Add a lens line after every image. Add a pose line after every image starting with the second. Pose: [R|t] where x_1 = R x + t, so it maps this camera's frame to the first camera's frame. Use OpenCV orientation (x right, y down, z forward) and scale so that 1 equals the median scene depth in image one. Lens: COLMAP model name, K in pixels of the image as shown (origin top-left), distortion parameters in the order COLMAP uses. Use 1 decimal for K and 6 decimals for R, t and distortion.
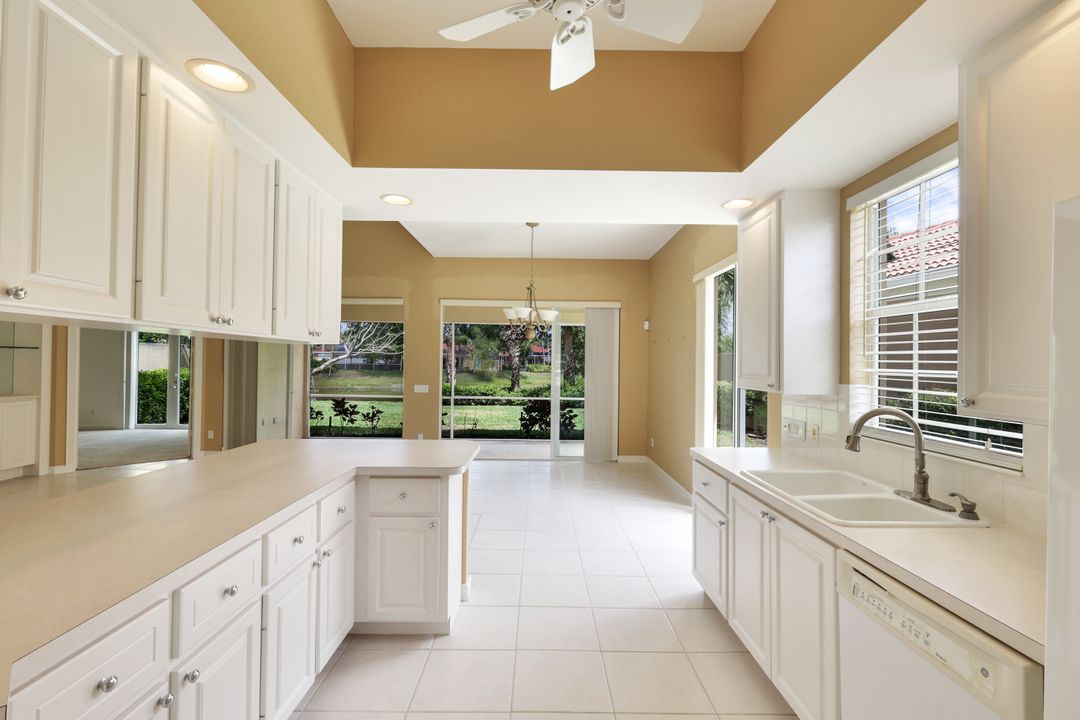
lens RADIAL K [[485.3, 0, 542.4], [0, 485.3, 358.4], [0, 0, 1]] dist [0.003939, 0.000114]
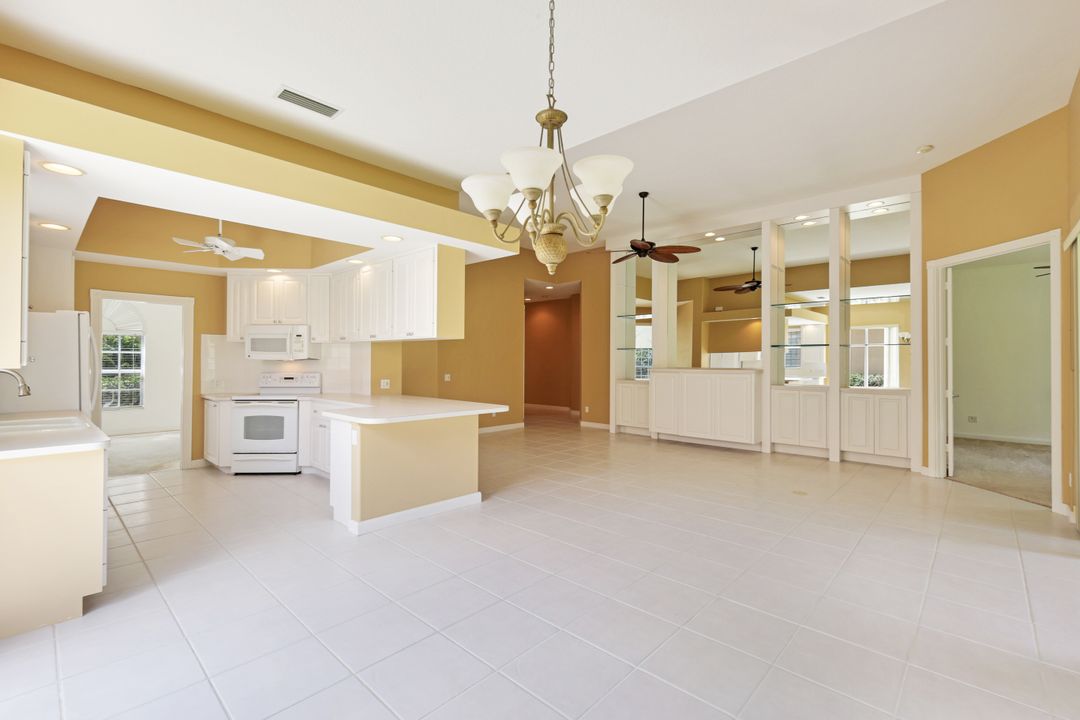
lens RADIAL K [[479.9, 0, 539.1], [0, 479.9, 357.8], [0, 0, 1]] dist [0.001502, 0.000663]
pose [[-0.688583, -0.022442, -0.724810, 0.065233], [-0.007721, 0.999691, -0.023618, 0.011839], [0.725116, -0.010667, -0.688544, 0.353734]]
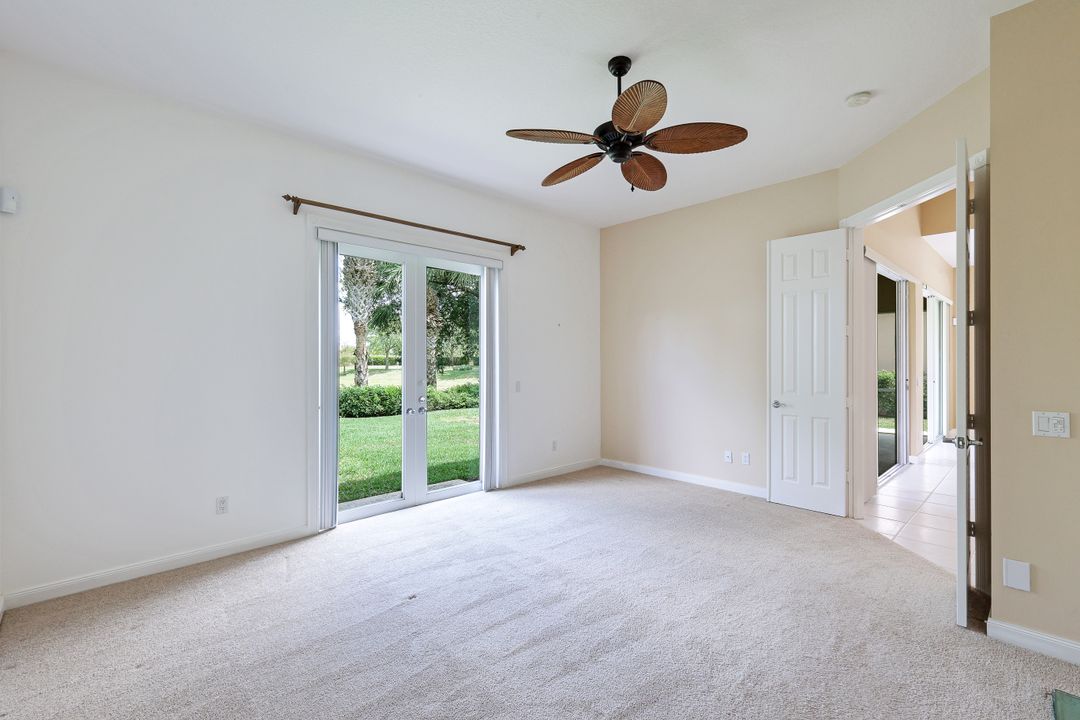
lens RADIAL K [[485.3, 0, 542.4], [0, 485.3, 358.4], [0, 0, 1]] dist [0.003939, 0.000114]
pose [[0.724087, -0.011344, 0.689615, -0.519629], [0.002996, 0.999907, 0.013303, 0.002152], [-0.689702, -0.007566, 0.724054, 0.311404]]
